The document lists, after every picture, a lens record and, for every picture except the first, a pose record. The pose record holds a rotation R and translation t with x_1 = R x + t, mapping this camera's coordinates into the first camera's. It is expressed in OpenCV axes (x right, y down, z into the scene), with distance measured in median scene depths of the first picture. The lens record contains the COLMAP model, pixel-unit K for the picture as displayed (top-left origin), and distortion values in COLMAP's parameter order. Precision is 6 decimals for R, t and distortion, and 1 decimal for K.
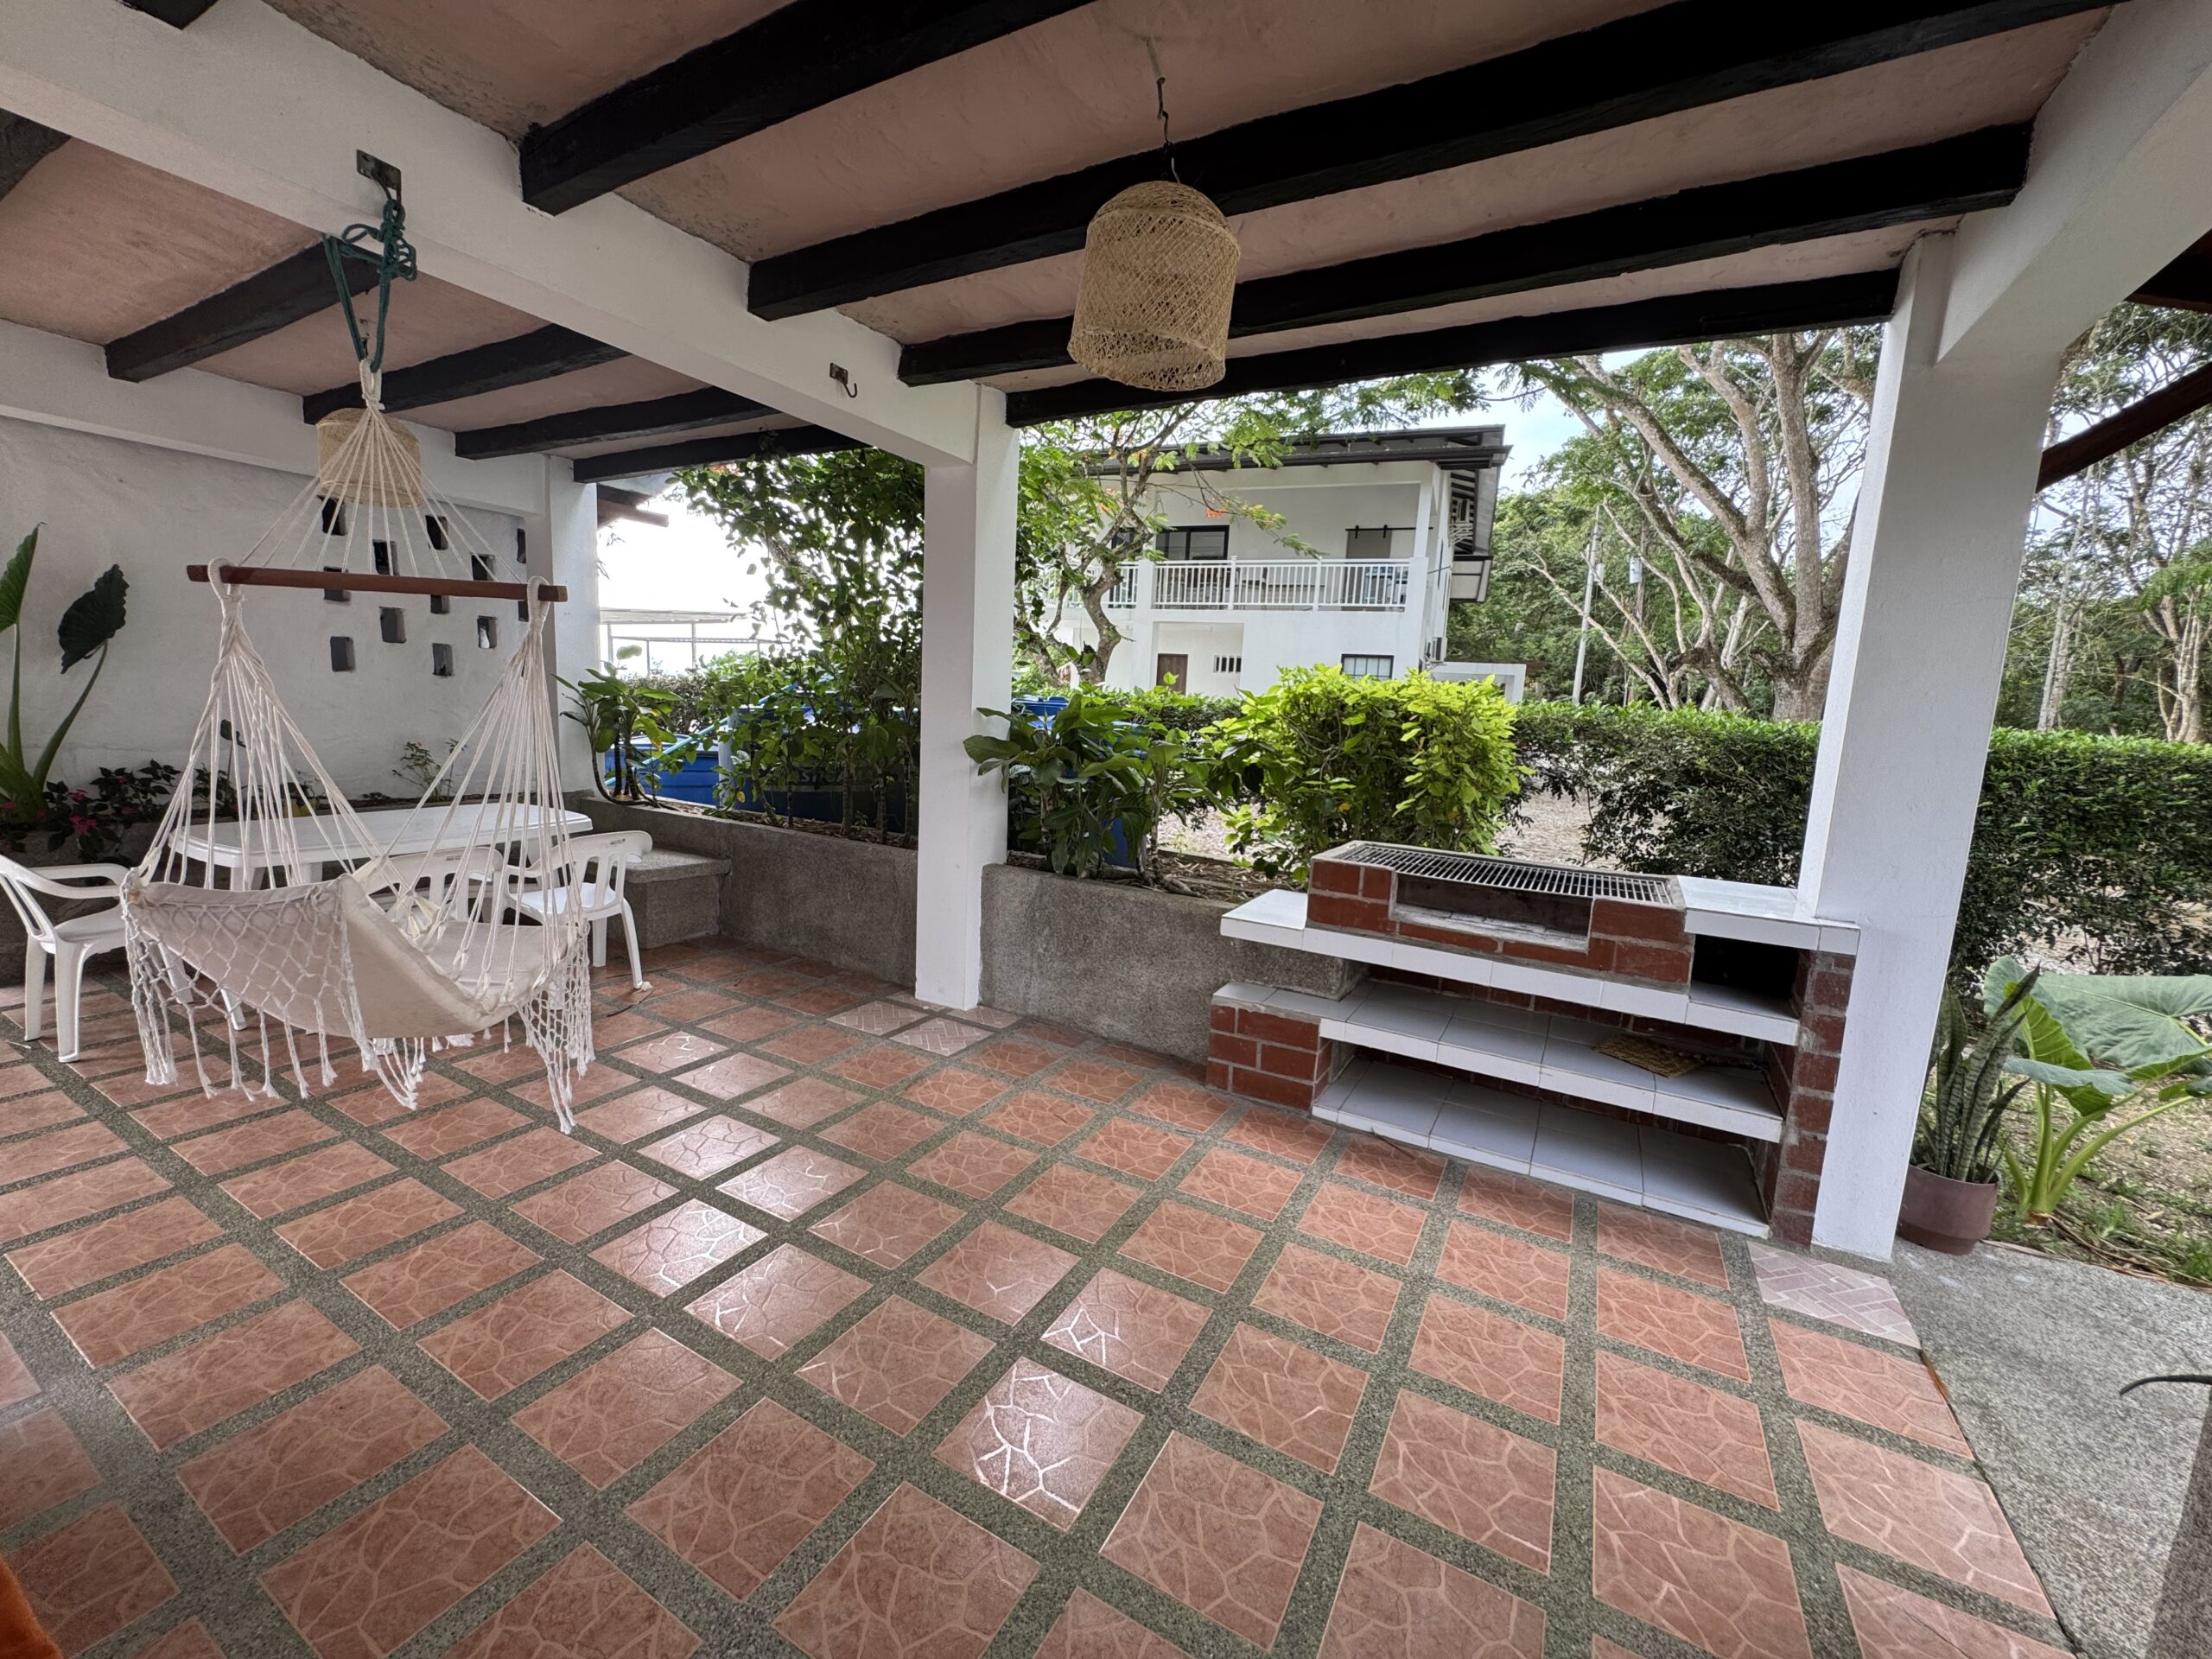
lens RADIAL K [[881.1, 0, 1104.3], [0, 881.1, 826.3], [0, 0, 1]] dist [-0.004237, 0.000657]
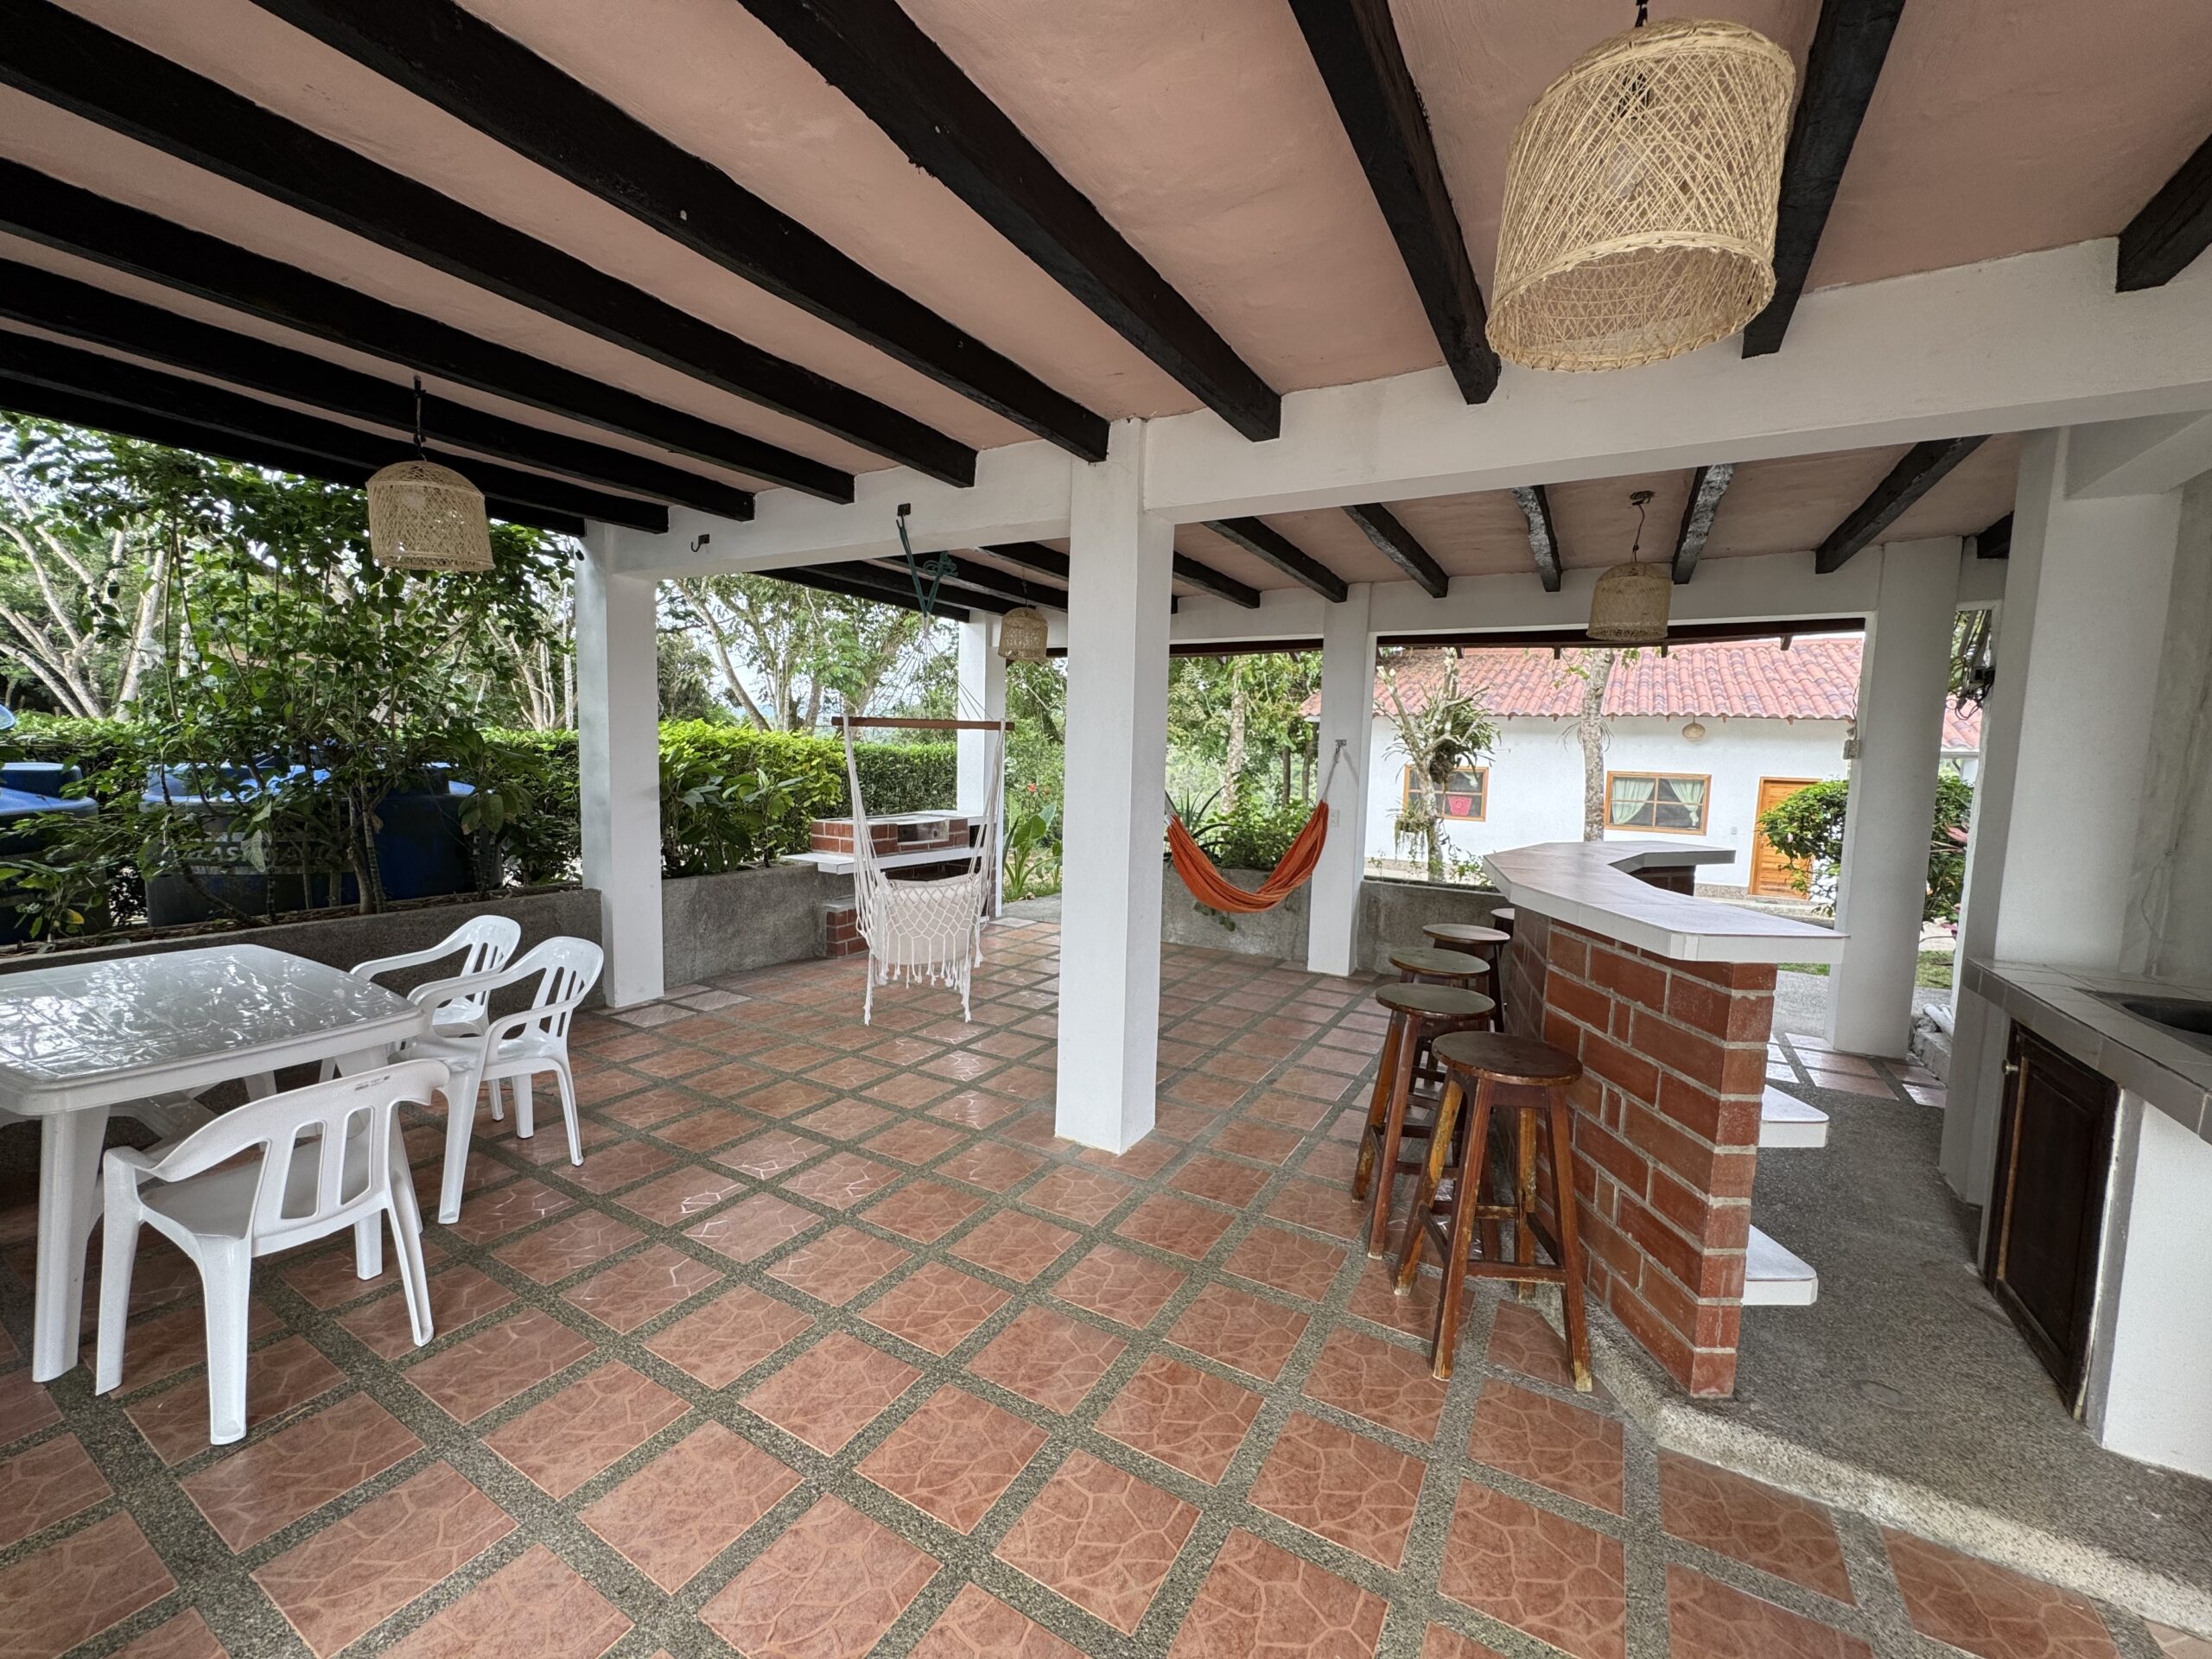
lens RADIAL K [[881.1, 0, 1104.1], [0, 881.1, 826.9], [0, 0, 1]] dist [-0.004237, 0.000657]
pose [[0.010654, -0.128819, 0.991611, -1.473546], [0.113931, 0.985366, 0.126784, -0.129275], [-0.993432, 0.111624, 0.025175, 0.325976]]
